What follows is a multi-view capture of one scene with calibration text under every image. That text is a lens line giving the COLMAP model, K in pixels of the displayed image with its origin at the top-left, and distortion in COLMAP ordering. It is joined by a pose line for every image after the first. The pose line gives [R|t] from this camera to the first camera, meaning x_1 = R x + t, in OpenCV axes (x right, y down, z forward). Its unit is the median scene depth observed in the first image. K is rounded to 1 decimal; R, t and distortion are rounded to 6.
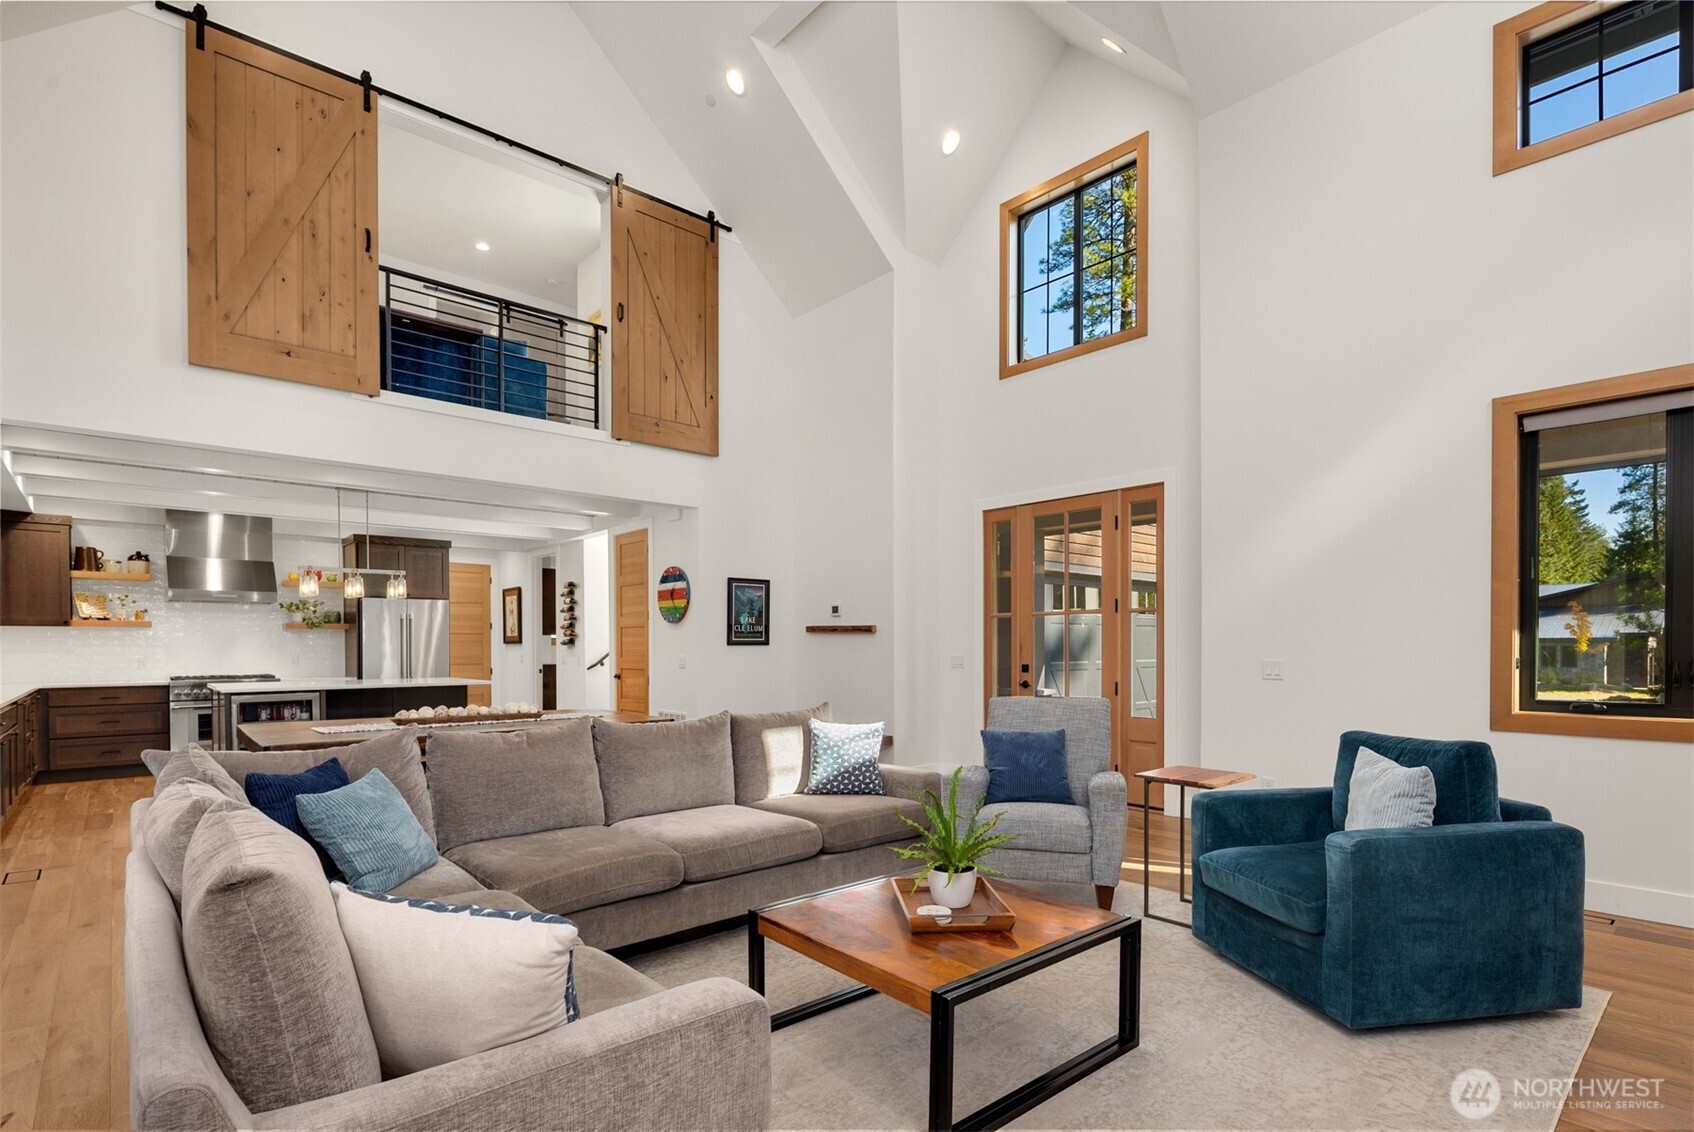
lens RADIAL K [[824.2, 0, 851.2], [0, 824.2, 644.4], [0, 0, 1]] dist [0.004150, -0.001606]
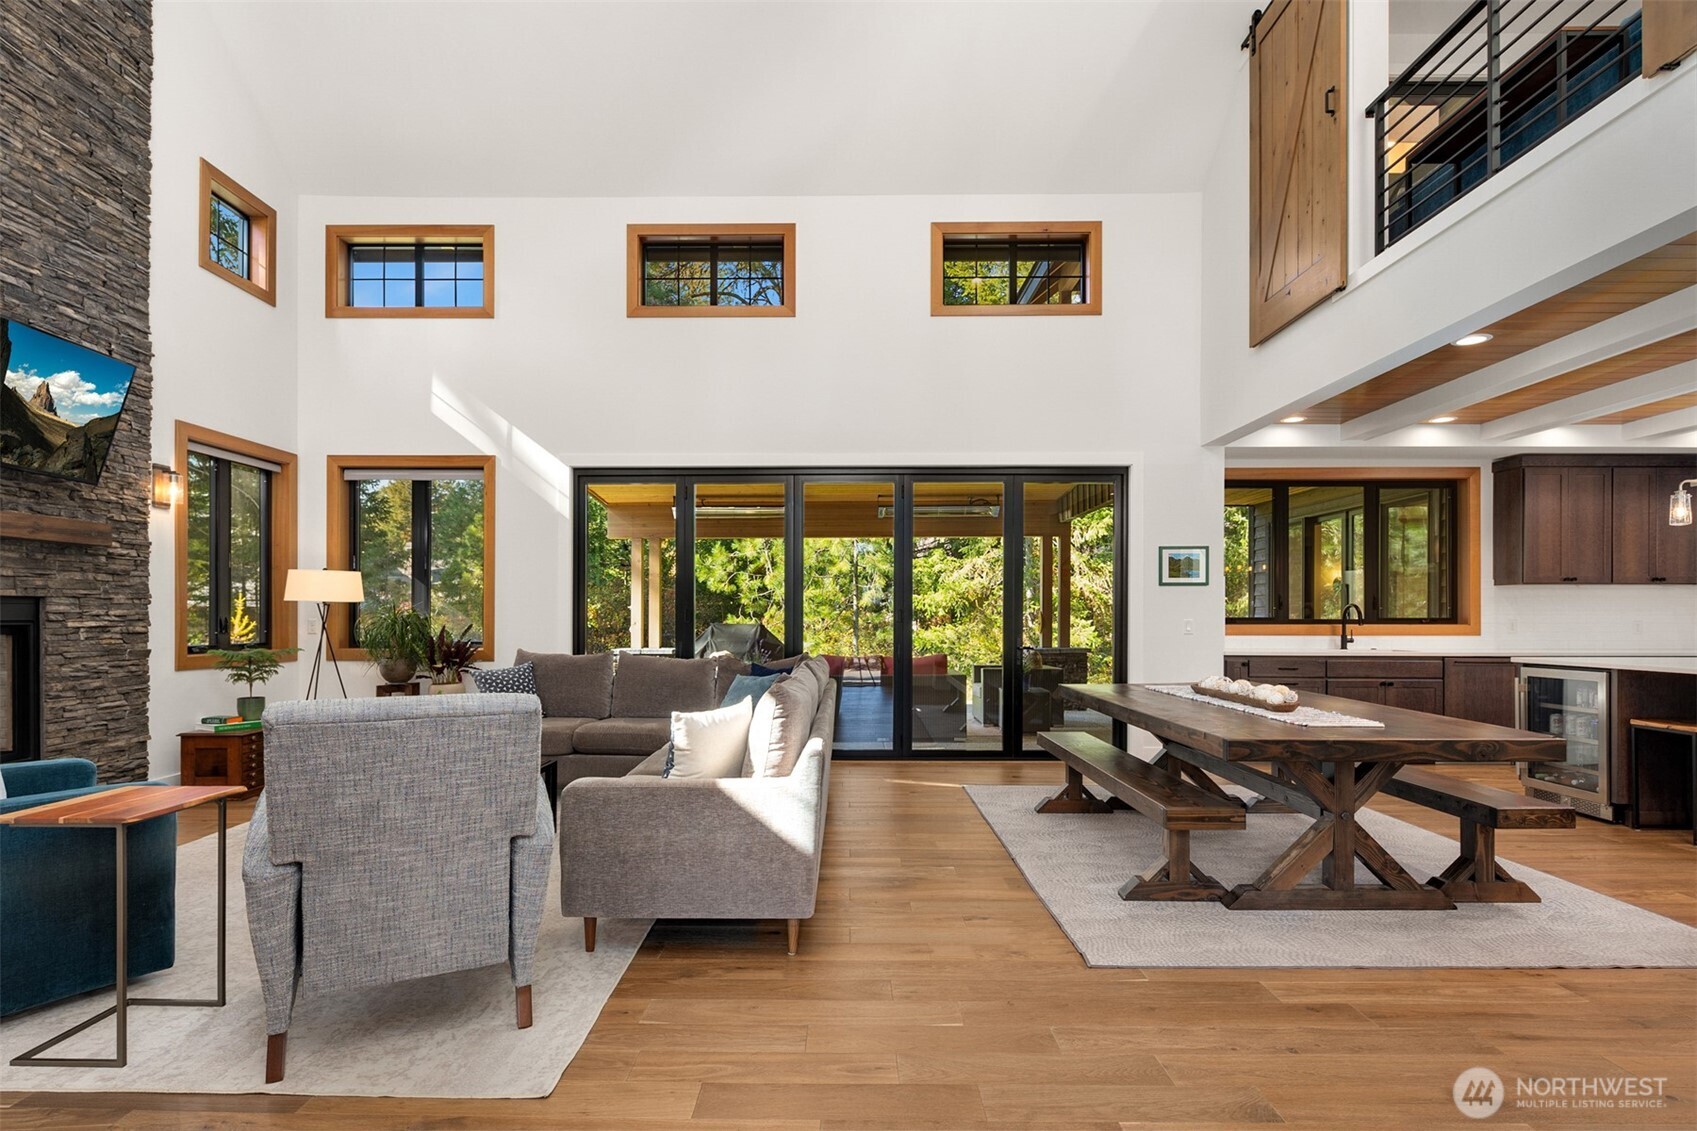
lens RADIAL K [[825.6, 0, 835.4], [0, 825.6, 622.4], [0, 0, 1]] dist [0.004150, -0.001606]
pose [[-0.679127, 0.005941, -0.733997, 0.243541], [0.000723, 0.999972, 0.007426, 0.009575], [0.734021, 0.004512, -0.679112, 0.854489]]
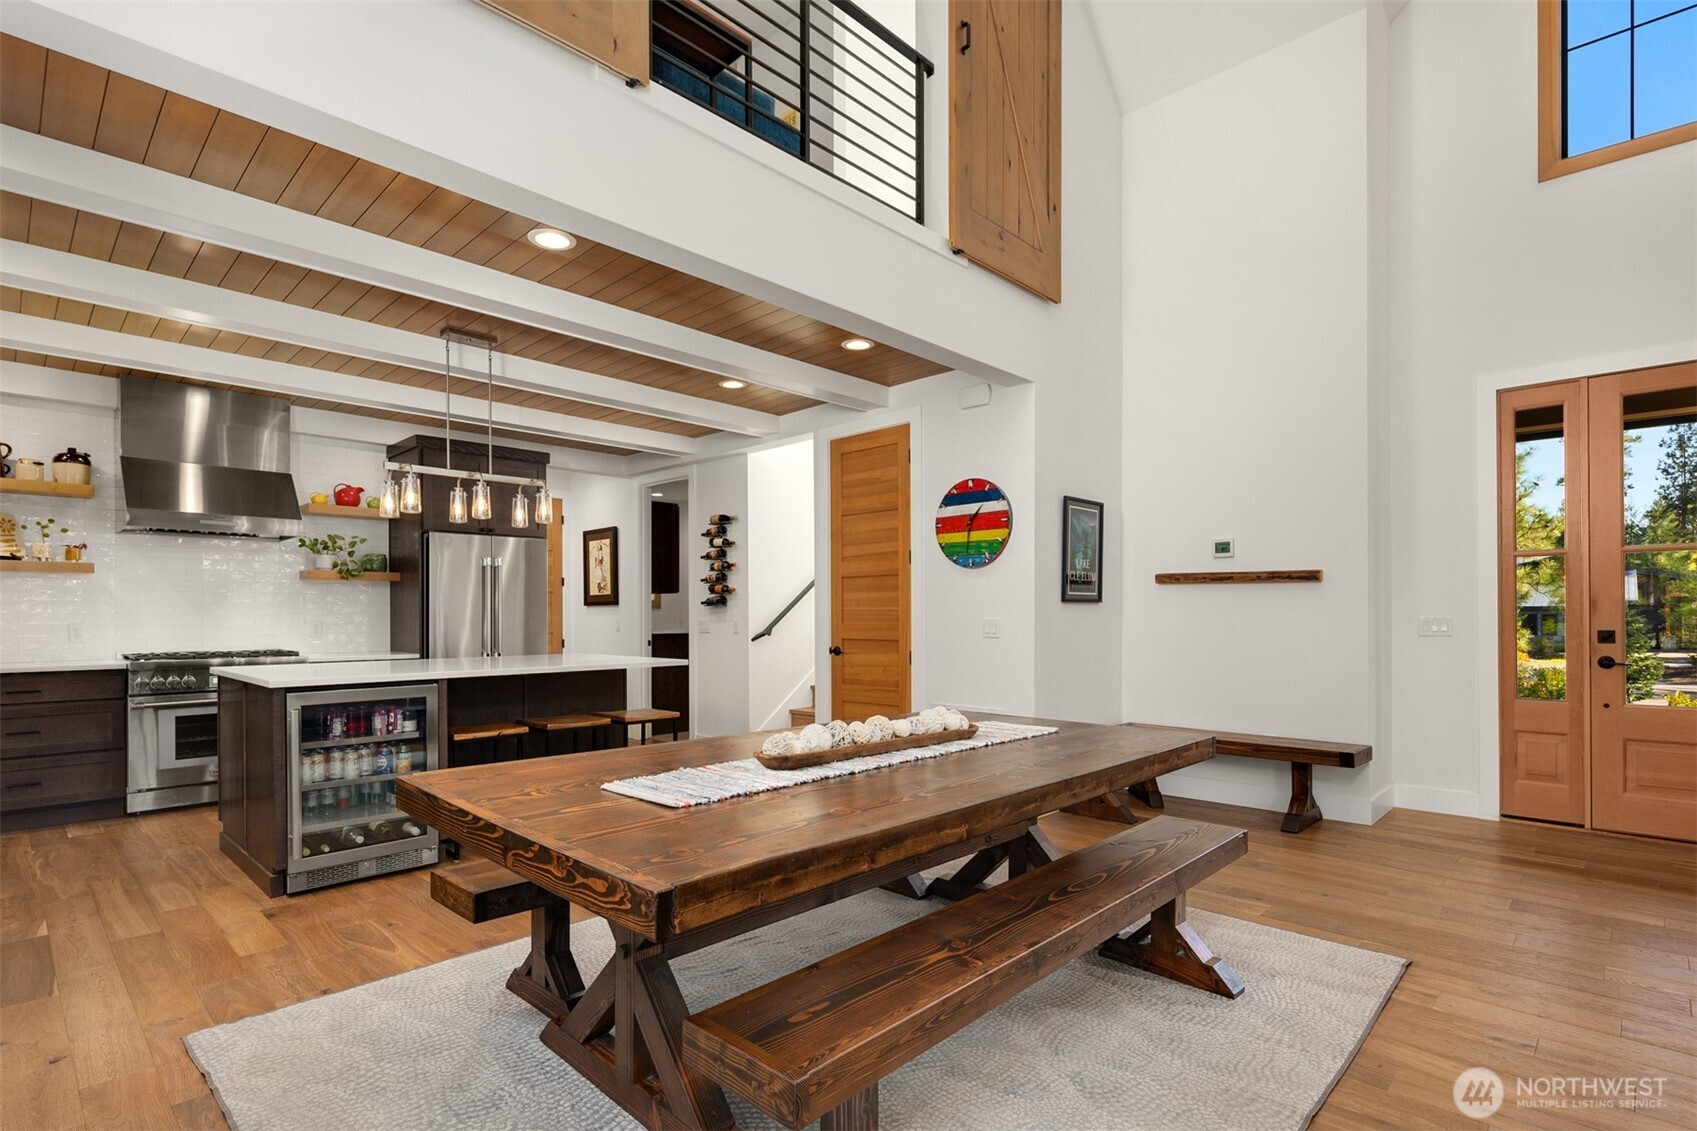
lens RADIAL K [[825.6, 0, 838.3], [0, 825.6, 607.1], [0, 0, 1]] dist [0.004150, -0.001606]
pose [[0.997338, 0.000463, 0.072919, -0.359261], [0.000165, 0.999963, -0.008606, 0.009951], [-0.072920, 0.008595, 0.997301, 0.367870]]
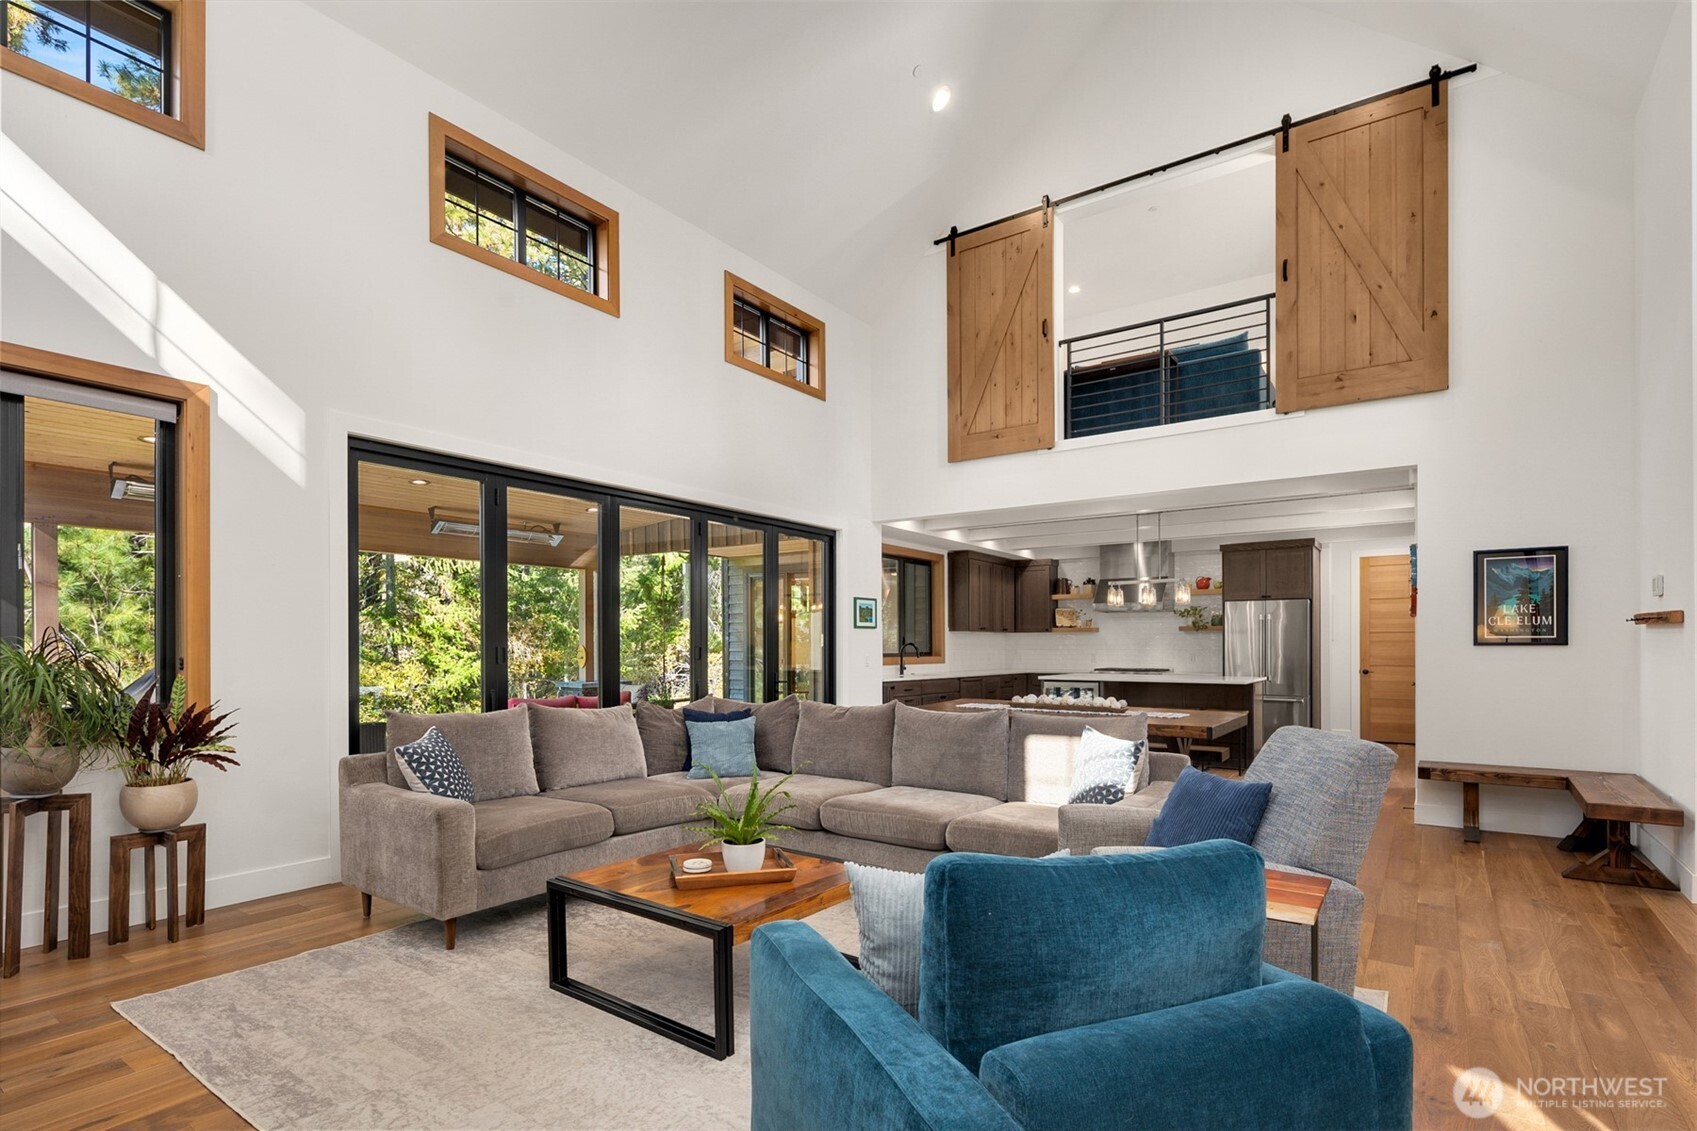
lens RADIAL K [[825.6, 0, 840.3], [0, 825.6, 640.5], [0, 0, 1]] dist [0.004150, -0.001606]
pose [[0.218227, -0.005360, -0.975883, 0.421341], [0.000424, 0.999985, -0.005398, 0.000531], [0.975898, 0.000764, 0.218226, 0.295277]]
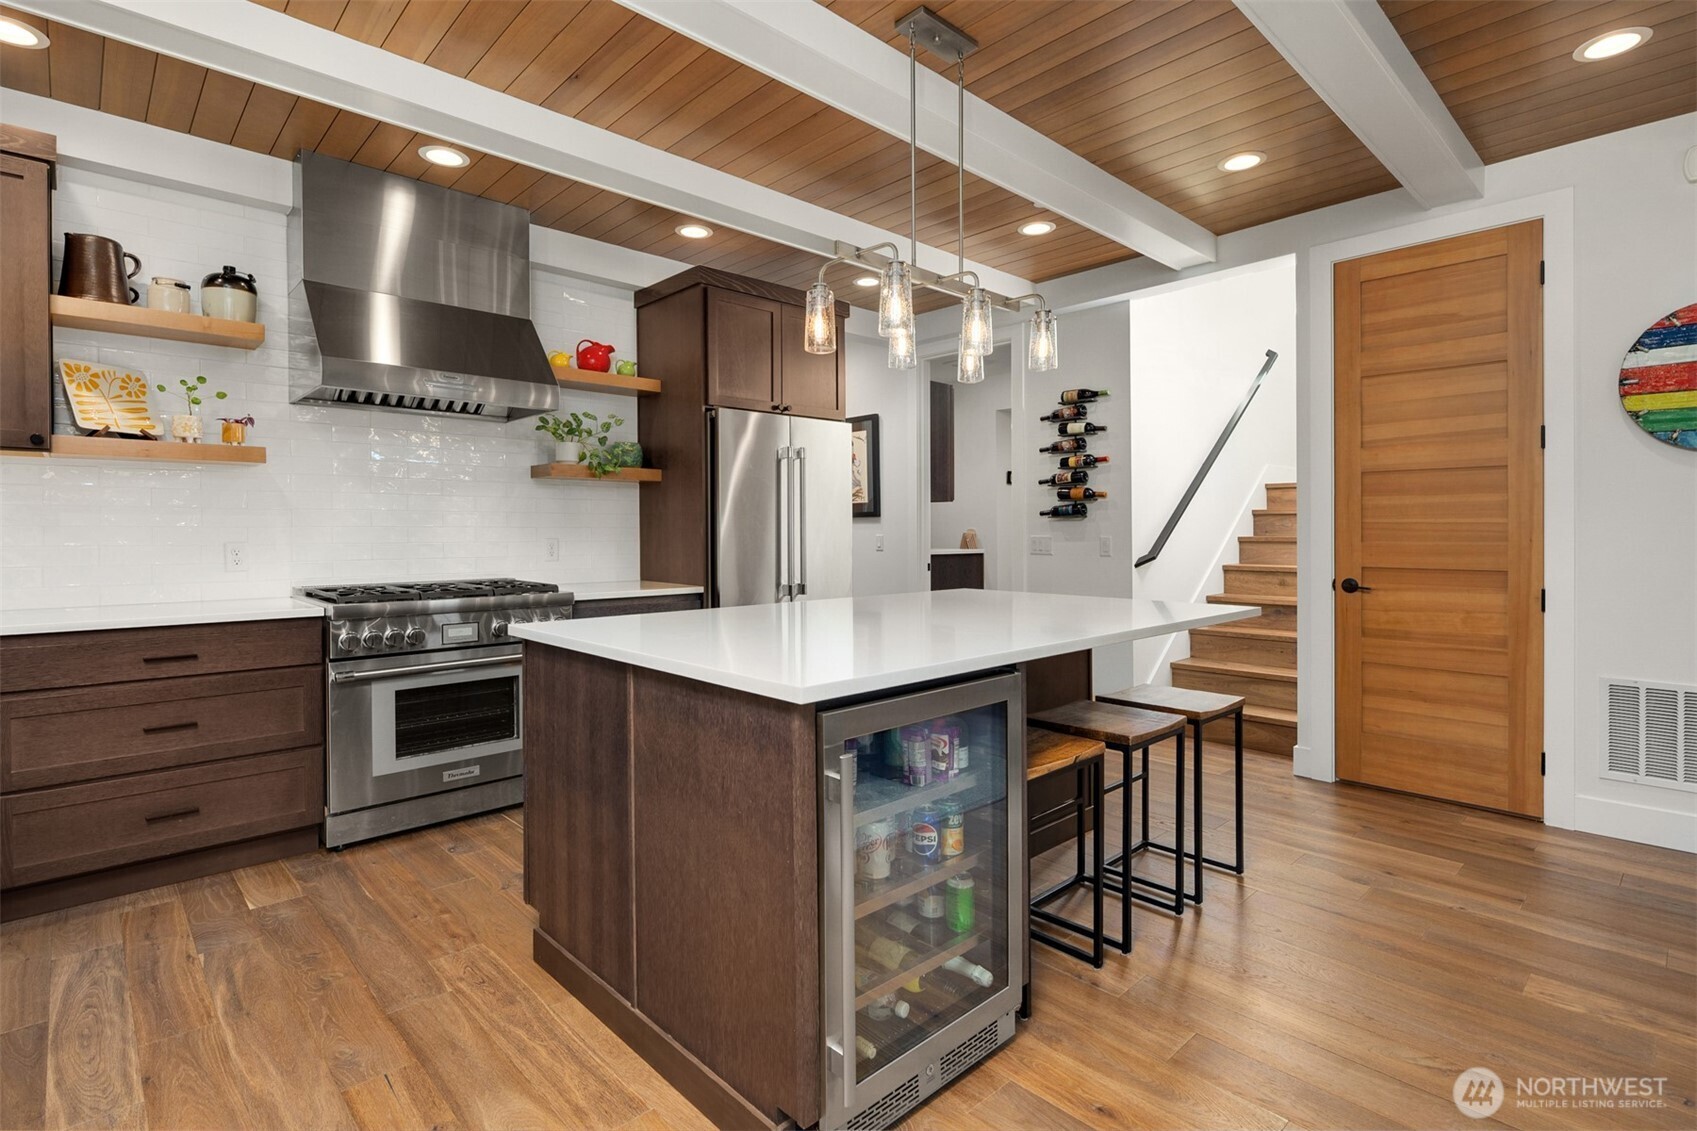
lens RADIAL K [[825.6, 0, 856.5], [0, 825.6, 532.6], [0, 0, 1]] dist [0.004150, -0.001606]
pose [[0.999462, 0.001332, 0.032775, -0.605161], [-0.001456, 0.999992, 0.003766, 0.010339], [-0.032770, -0.003812, 0.999456, 0.627369]]
